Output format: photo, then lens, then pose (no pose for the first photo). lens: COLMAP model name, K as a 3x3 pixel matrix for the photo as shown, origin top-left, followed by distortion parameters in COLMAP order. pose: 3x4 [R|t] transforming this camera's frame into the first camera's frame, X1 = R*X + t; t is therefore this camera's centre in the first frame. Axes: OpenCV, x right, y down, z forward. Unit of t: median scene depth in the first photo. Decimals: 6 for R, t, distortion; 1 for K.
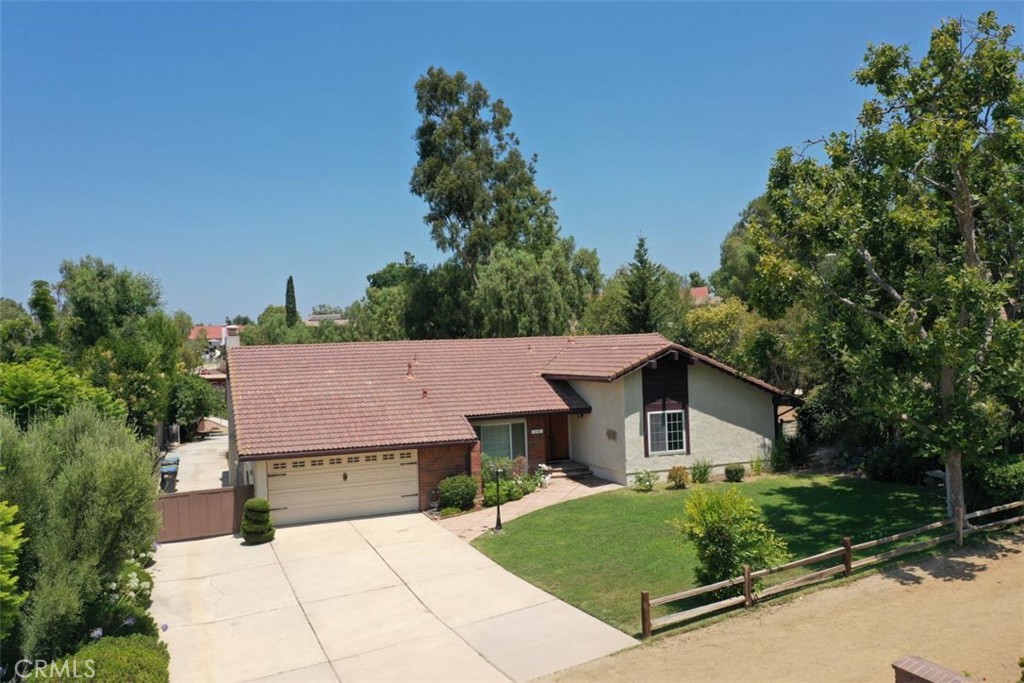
lens RADIAL K [[816.2, 0, 512.0], [0, 816.2, 341.5], [0, 0, 1]] dist [0.008592, 0.012693]
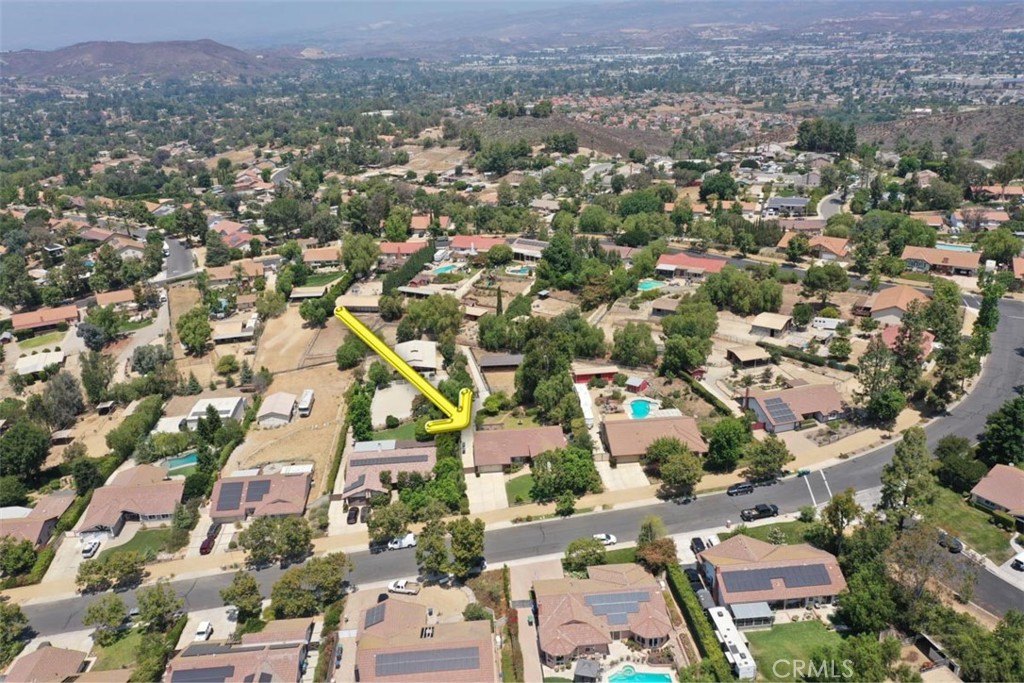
lens RADIAL K [[816.2, 0, 512.0], [0, 816.2, 341.5], [0, 0, 1]] dist [0.008592, 0.012693]
pose [[0.957165, 0.107455, -0.268864, 1.405650], [0.002675, 0.925262, 0.379319, -2.831930], [0.289529, -0.363790, 0.885342, -3.822302]]
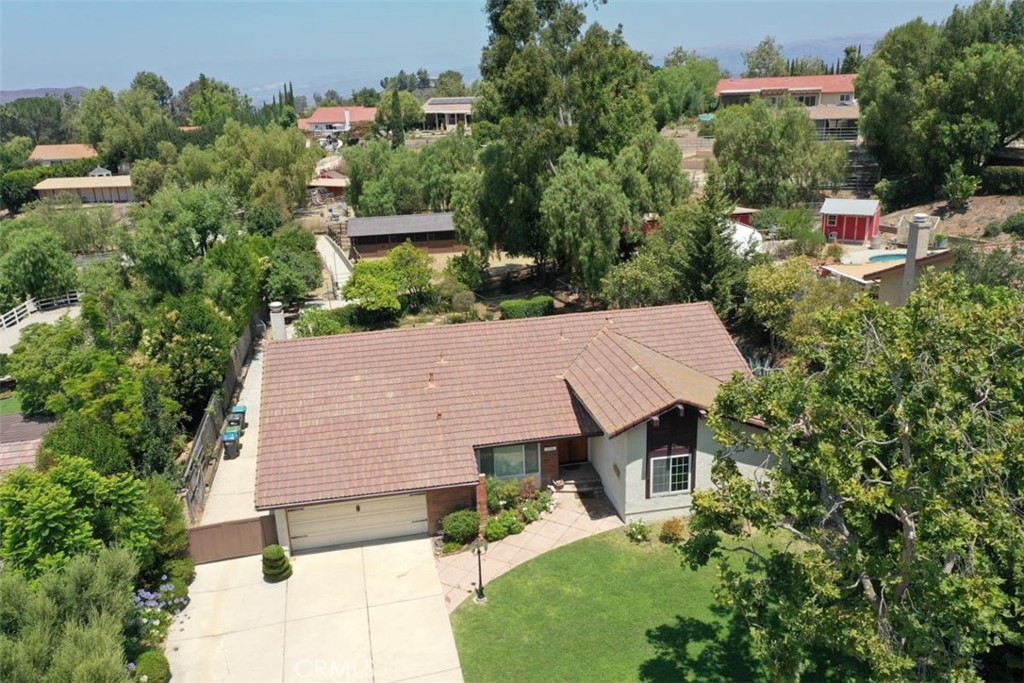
lens RADIAL K [[816.2, 0, 512.0], [0, 816.2, 341.5], [0, 0, 1]] dist [0.008592, 0.012693]
pose [[0.984854, 0.052191, -0.165345, 0.146253], [0.002164, 0.949847, 0.312708, -0.339045], [0.173372, -0.308329, 0.935348, 0.074653]]
